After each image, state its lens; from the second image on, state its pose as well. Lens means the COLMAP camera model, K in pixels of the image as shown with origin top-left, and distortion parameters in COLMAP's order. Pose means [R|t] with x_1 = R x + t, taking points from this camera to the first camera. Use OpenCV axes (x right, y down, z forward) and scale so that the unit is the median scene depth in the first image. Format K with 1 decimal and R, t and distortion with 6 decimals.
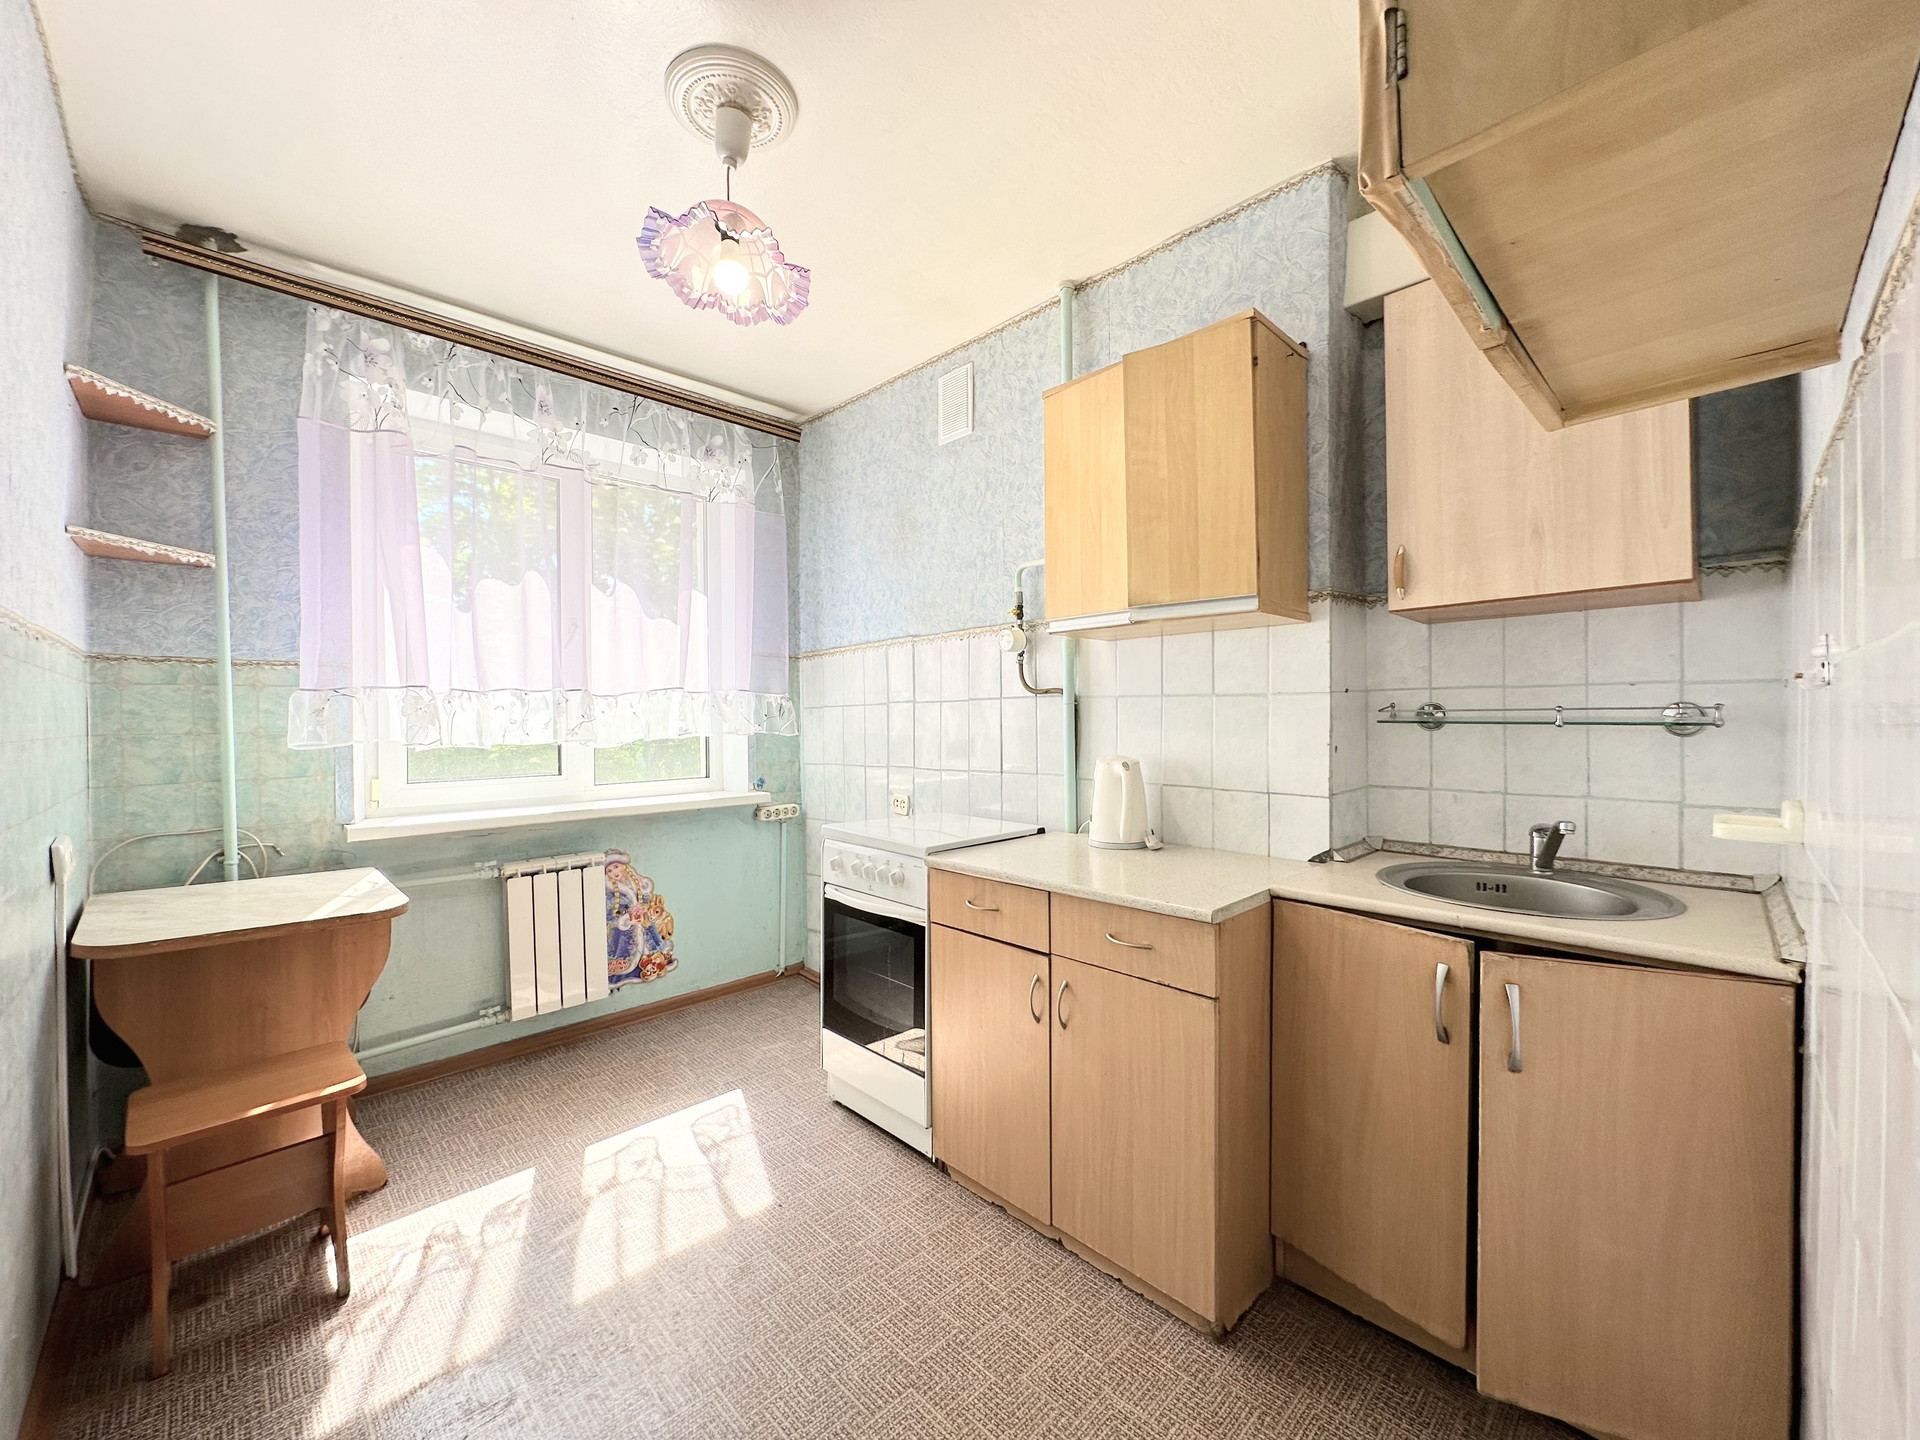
lens RADIAL K [[766.3, 0, 954.1], [0, 766.3, 716.6], [0, 0, 1]] dist [0.003117, 0.000252]
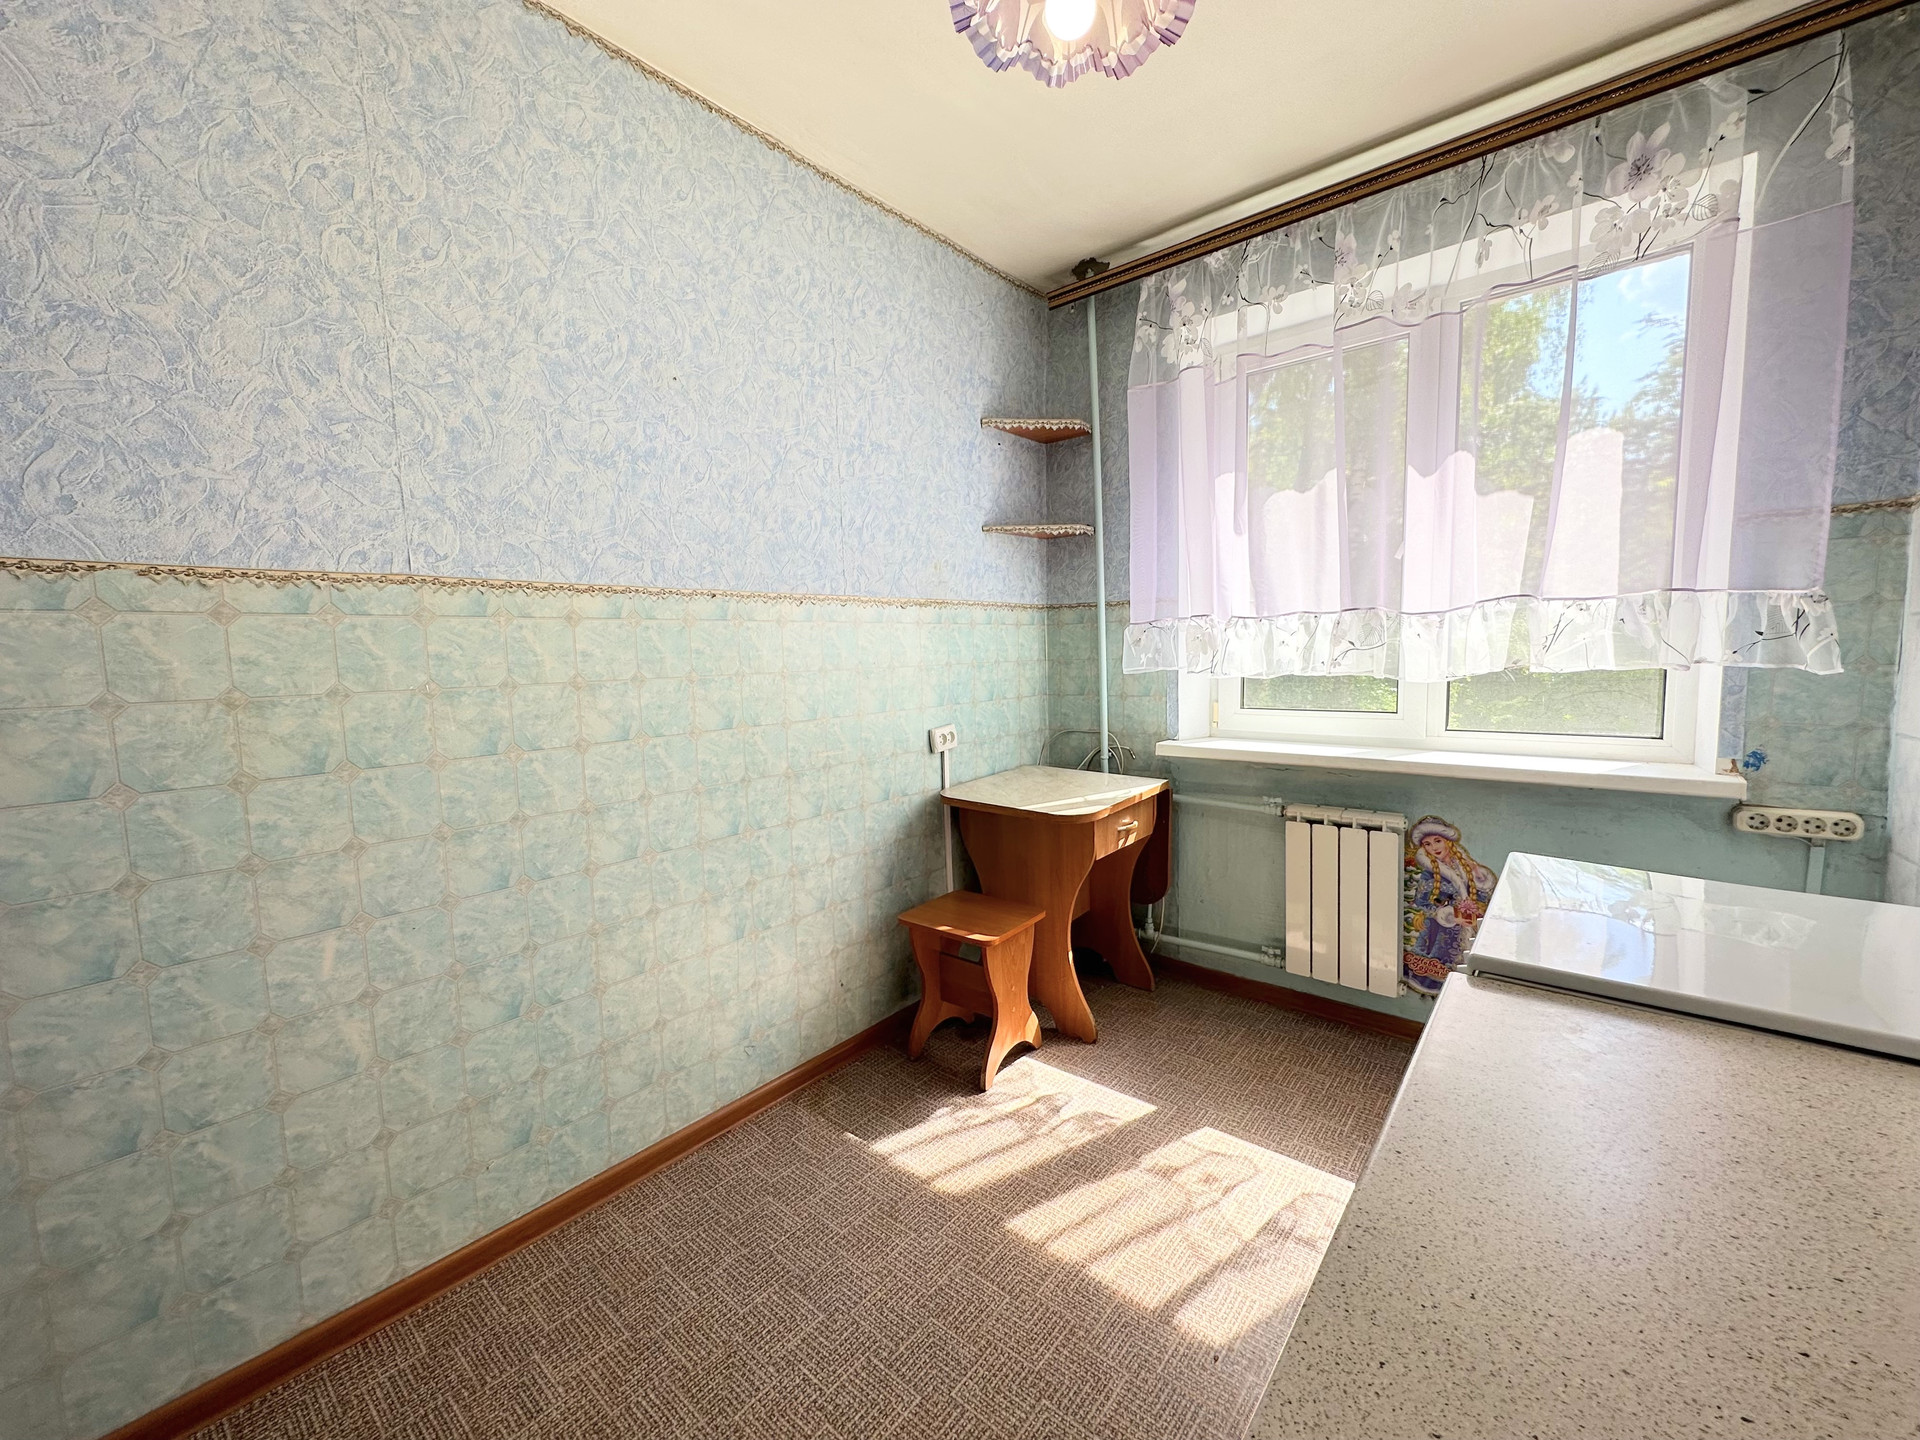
lens RADIAL K [[766.3, 0, 955.7], [0, 766.3, 717.3], [0, 0, 1]] dist [0.003117, 0.000252]
pose [[0.103213, 0.094820, -0.990129, 0.291065], [0.024939, 0.994886, 0.097875, -0.012336], [0.994347, -0.034794, 0.100321, 0.540766]]
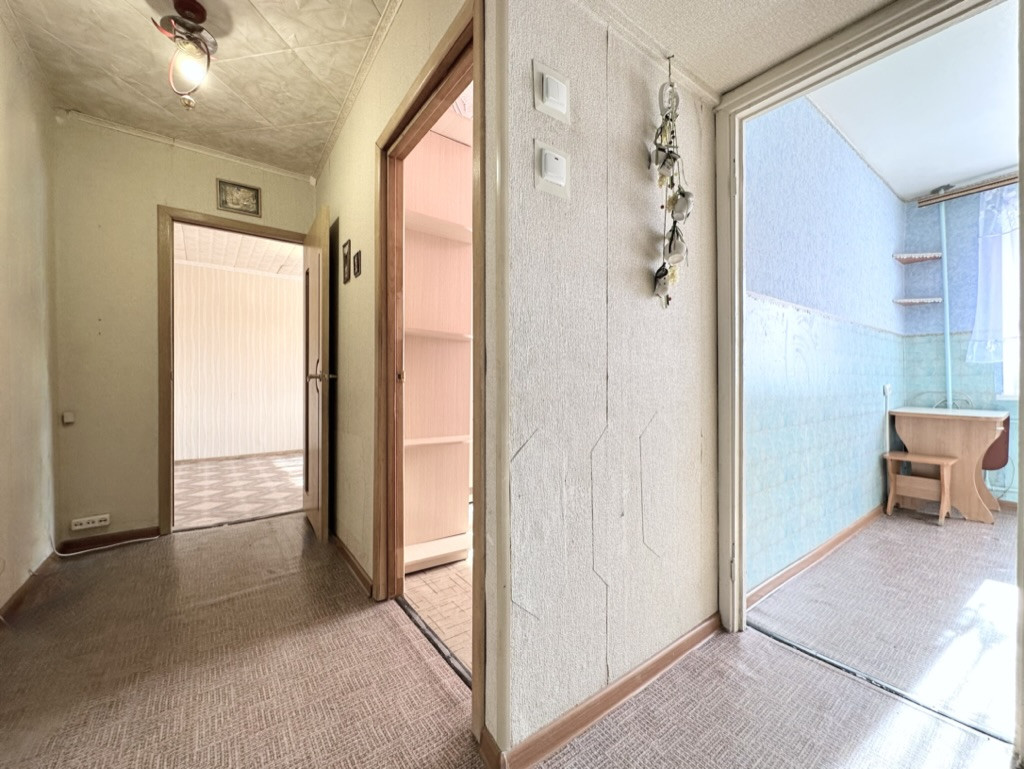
lens RADIAL K [[409.4, 0, 510.9], [0, 409.4, 384.2], [0, 0, 1]] dist [-0.000631, 0.000704]
pose [[-0.133508, 0.006735, -0.991025, 0.686685], [0.005706, 0.999966, 0.006027, 0.086937], [0.991031, -0.004850, -0.133542, -0.359066]]
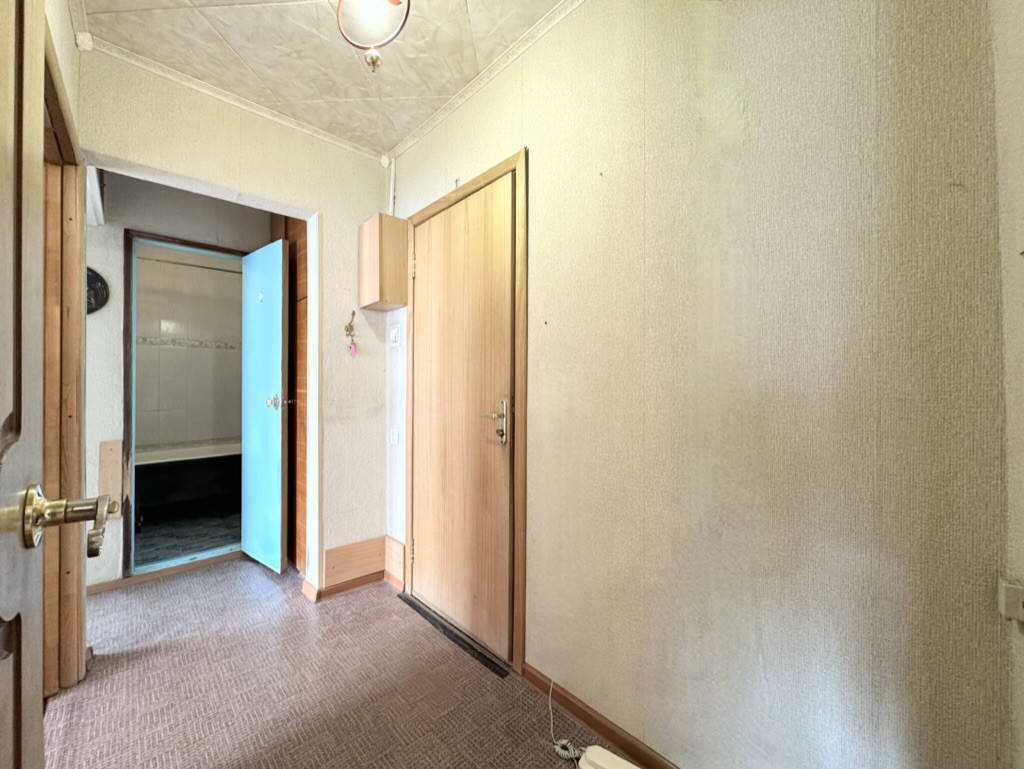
lens RADIAL K [[409.4, 0, 513.6], [0, 409.4, 384.5], [0, 0, 1]] dist [-0.000631, 0.000704]
pose [[0.010702, 0.012472, 0.999865, -0.421402], [-0.002360, 0.999920, -0.012447, 0.016878], [-0.999940, -0.002227, 0.010730, -1.164801]]
